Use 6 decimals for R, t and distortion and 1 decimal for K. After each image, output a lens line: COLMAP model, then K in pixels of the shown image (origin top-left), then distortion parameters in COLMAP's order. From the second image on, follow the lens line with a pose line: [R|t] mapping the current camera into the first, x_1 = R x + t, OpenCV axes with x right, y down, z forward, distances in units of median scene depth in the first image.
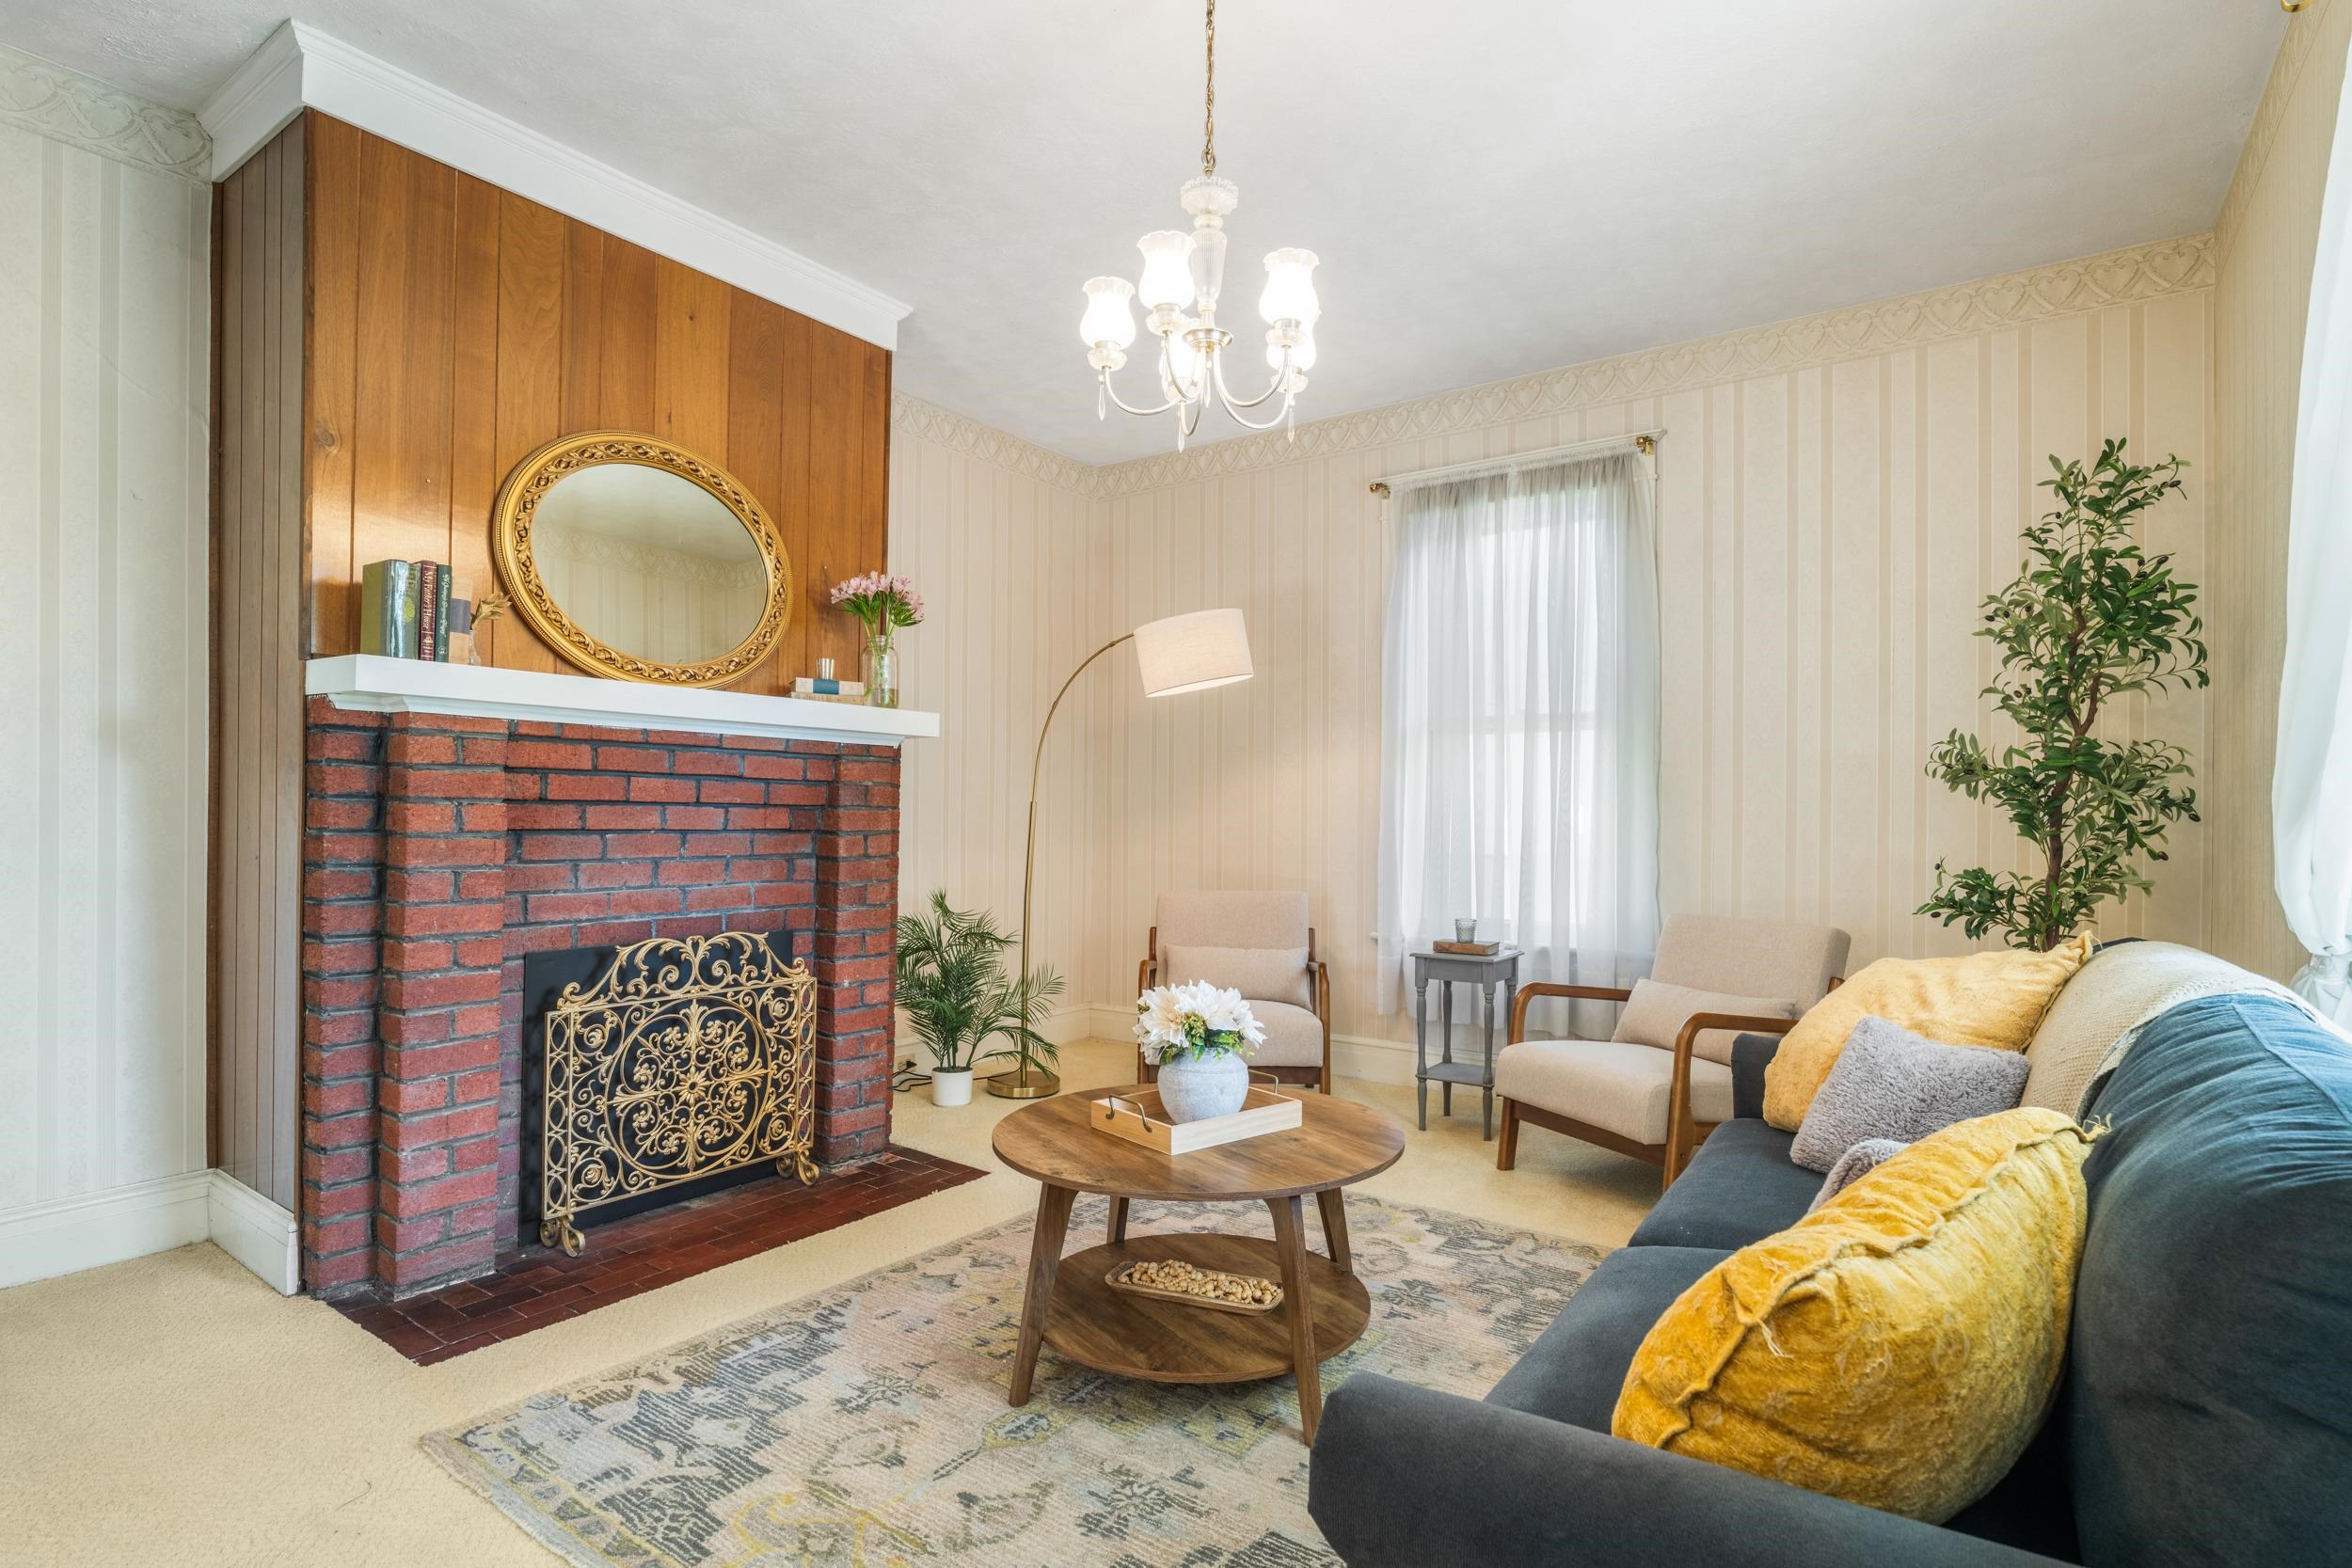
lens RADIAL K [[1175.4, 0, 1193.8], [0, 1175.4, 821.4], [0, 0, 1]] dist [-0.013935, -0.000363]
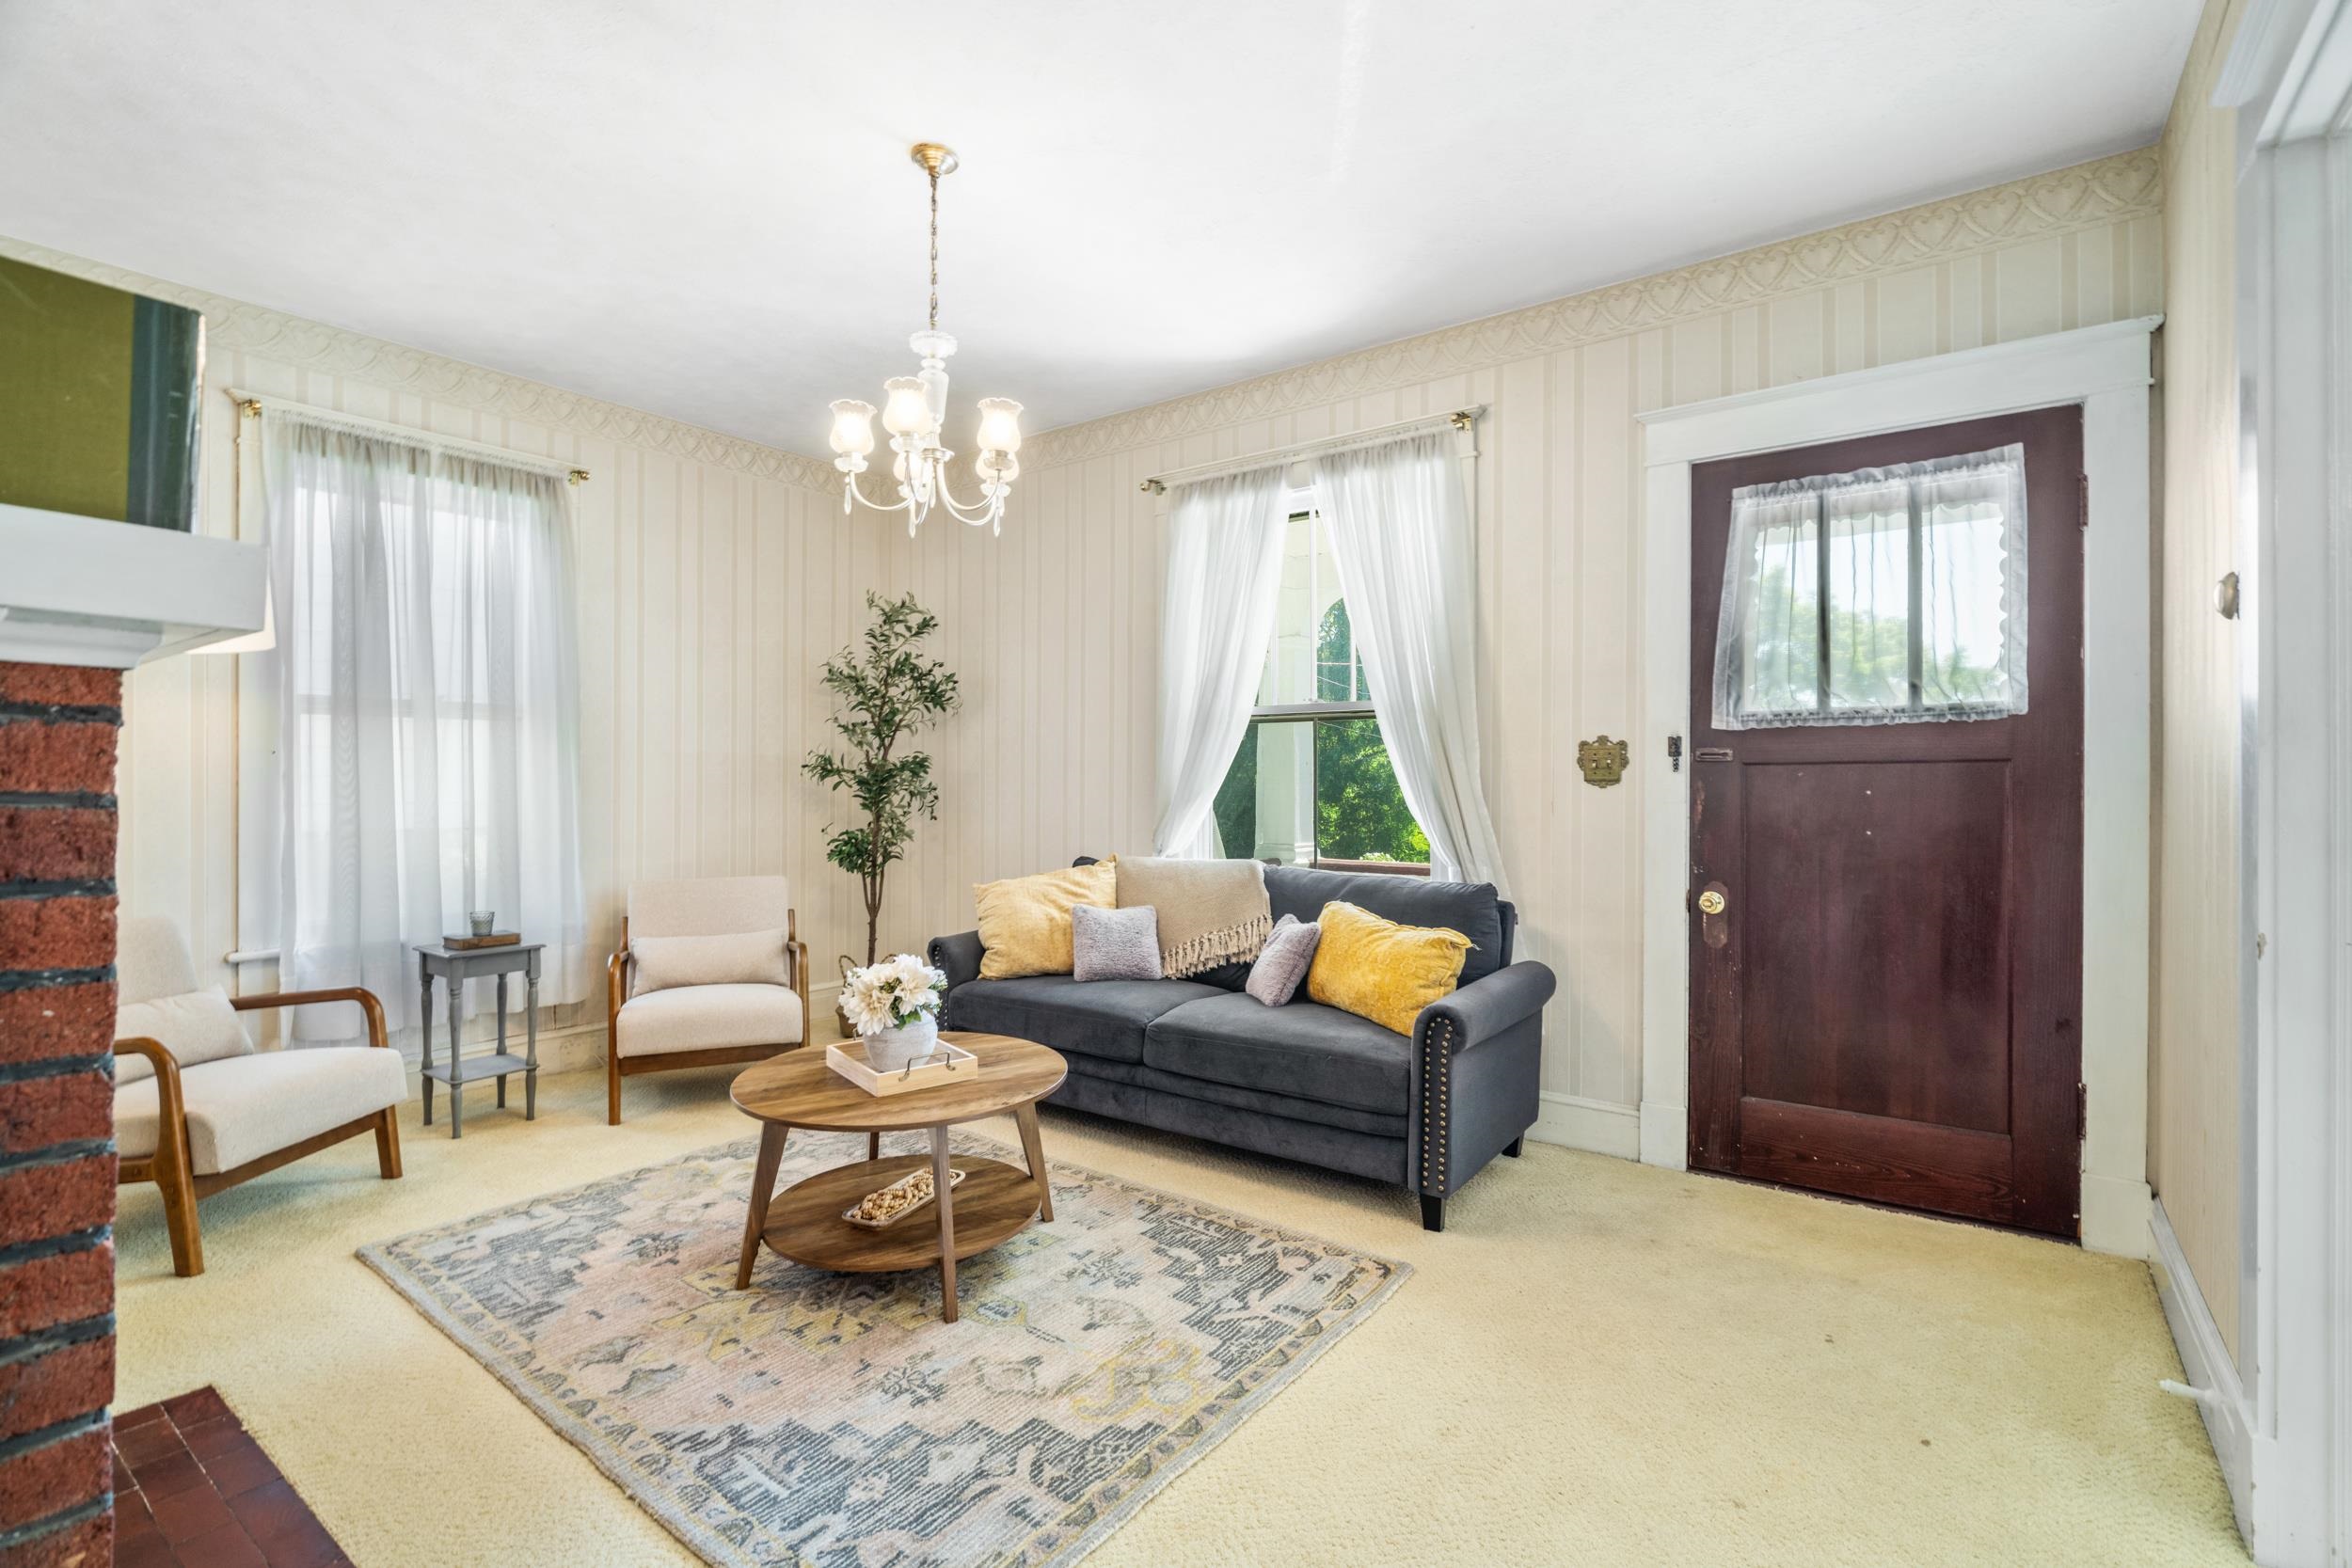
lens RADIAL K [[1083.0, 0, 1177.2], [0, 1083.0, 773.9], [0, 0, 1]] dist [-0.005888, -0.000753]
pose [[0.016551, -0.008893, 0.999823, -1.091043], [-0.003013, 0.999955, 0.008944, -0.069709], [-0.999858, -0.003160, 0.016523, 0.646289]]
